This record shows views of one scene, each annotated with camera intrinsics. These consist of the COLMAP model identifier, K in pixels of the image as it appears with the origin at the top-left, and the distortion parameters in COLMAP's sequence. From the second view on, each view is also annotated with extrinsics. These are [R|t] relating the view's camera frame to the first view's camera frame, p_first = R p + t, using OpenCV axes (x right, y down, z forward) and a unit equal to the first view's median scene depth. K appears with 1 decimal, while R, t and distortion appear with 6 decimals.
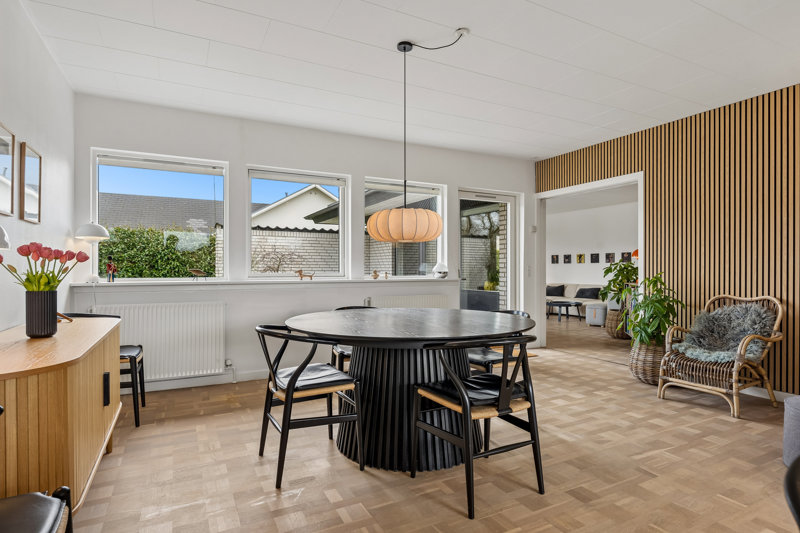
lens RADIAL K [[438.0, 0, 400.0], [0, 438.0, 266.5], [0, 0, 1]] dist [-0.000184, 0.000039]
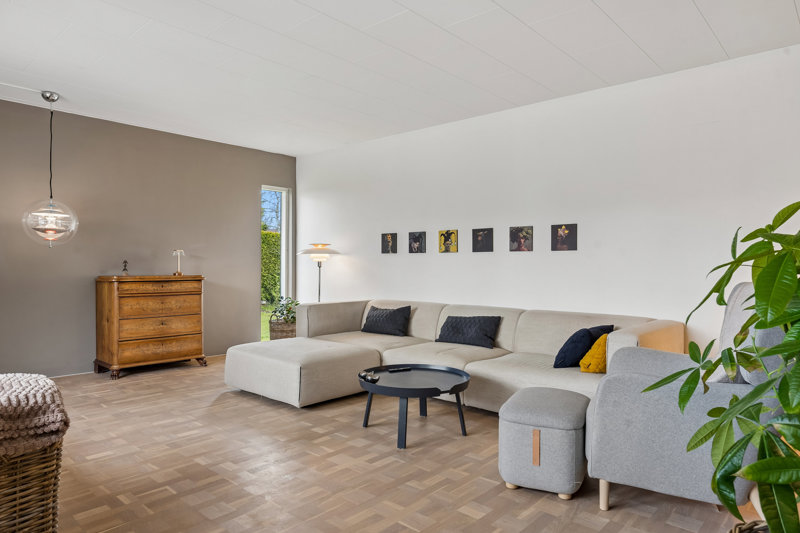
lens RADIAL K [[524.2, 0, 400.0], [0, 524.2, 266.5], [0, 0, 1]] dist [-0.003608, -0.000798]
pose [[0.936403, 0.005833, 0.350878, 0.196671], [-0.008122, 0.999954, 0.005052, 0.003396], [-0.350833, -0.007581, 0.936407, 0.551743]]
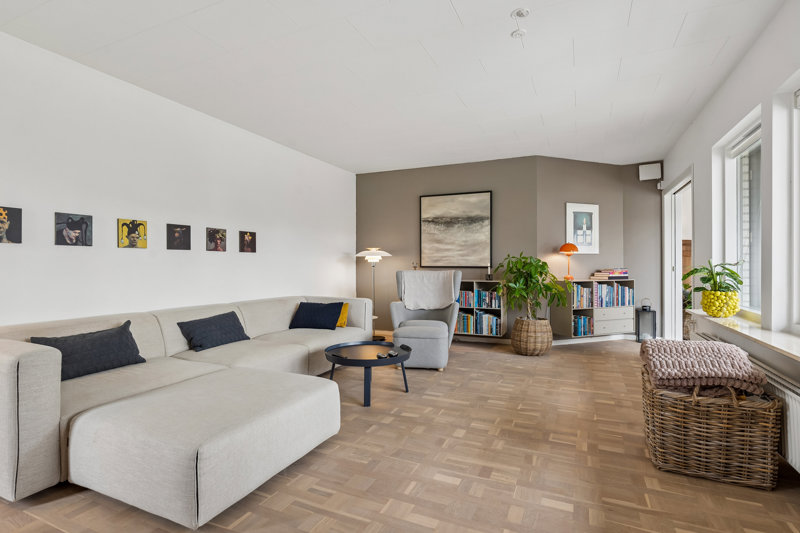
lens RADIAL K [[397.8, 0, 400.0], [0, 397.8, 266.5], [0, 0, 1]] dist [0.002034, 0.000174]
pose [[-0.623235, -0.004788, 0.782020, 0.056482], [-0.006202, 0.999980, 0.001179, 0.004653], [-0.782010, -0.004115, -0.623252, 1.019897]]
